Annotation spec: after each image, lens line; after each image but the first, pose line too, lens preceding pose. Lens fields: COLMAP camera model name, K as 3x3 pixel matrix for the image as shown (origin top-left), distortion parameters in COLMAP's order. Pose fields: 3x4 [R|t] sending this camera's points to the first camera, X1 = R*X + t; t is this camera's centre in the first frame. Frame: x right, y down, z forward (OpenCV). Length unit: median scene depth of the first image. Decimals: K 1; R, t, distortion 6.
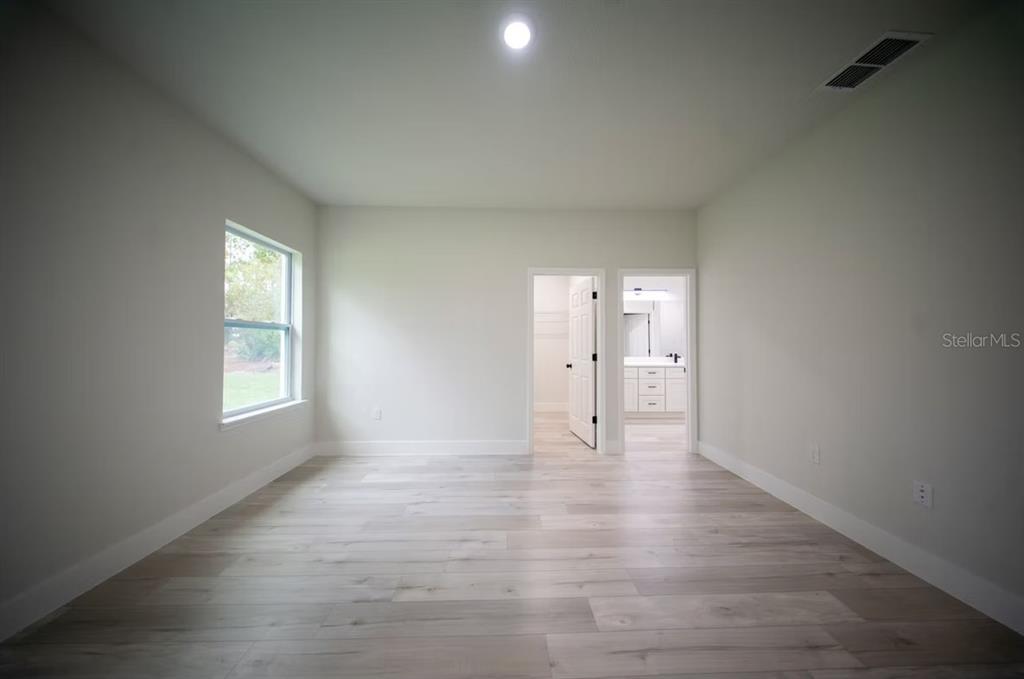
lens RADIAL K [[300.4, 0, 511.5], [0, 300.4, 337.2], [0, 0, 1]] dist [0.007426, -0.003824]
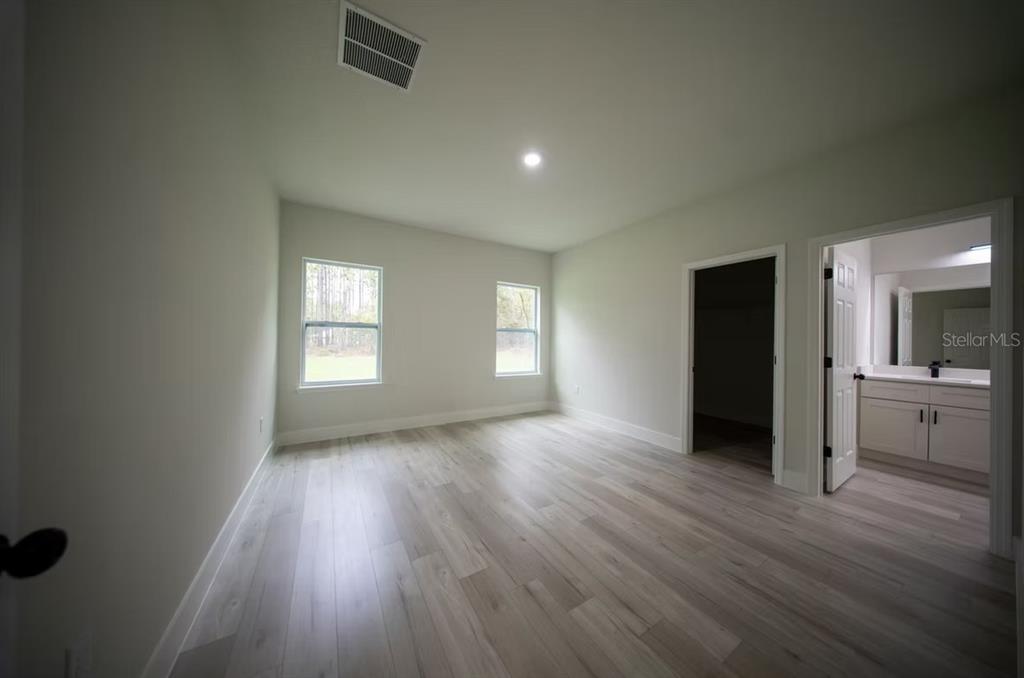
lens RADIAL K [[300.4, 0, 511.5], [0, 300.4, 336.7], [0, 0, 1]] dist [0.007426, -0.003824]
pose [[0.494577, -0.006084, -0.869113, 0.767330], [0.011388, 0.999935, -0.000520, -0.001193], [0.869059, -0.009640, 0.494614, 0.022021]]
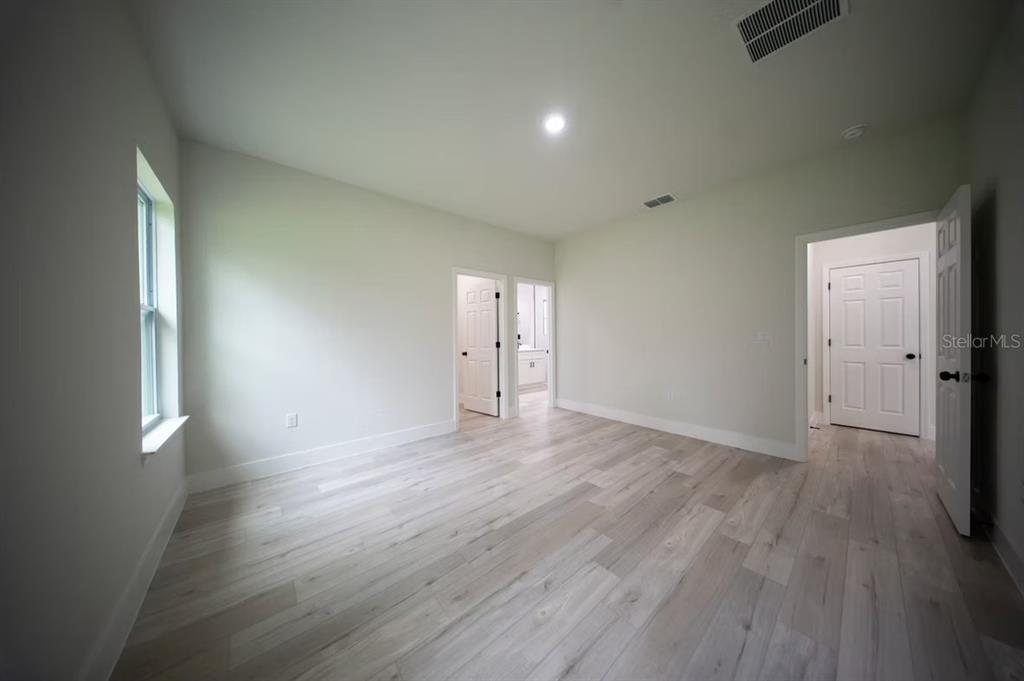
lens RADIAL K [[300.4, 0, 511.5], [0, 300.4, 338.2], [0, 0, 1]] dist [0.007426, -0.003824]
pose [[0.779792, -0.014088, 0.625880, -0.581262], [-0.004458, 0.999596, 0.028054, 0.003610], [-0.626023, -0.024666, 0.779415, -0.022132]]
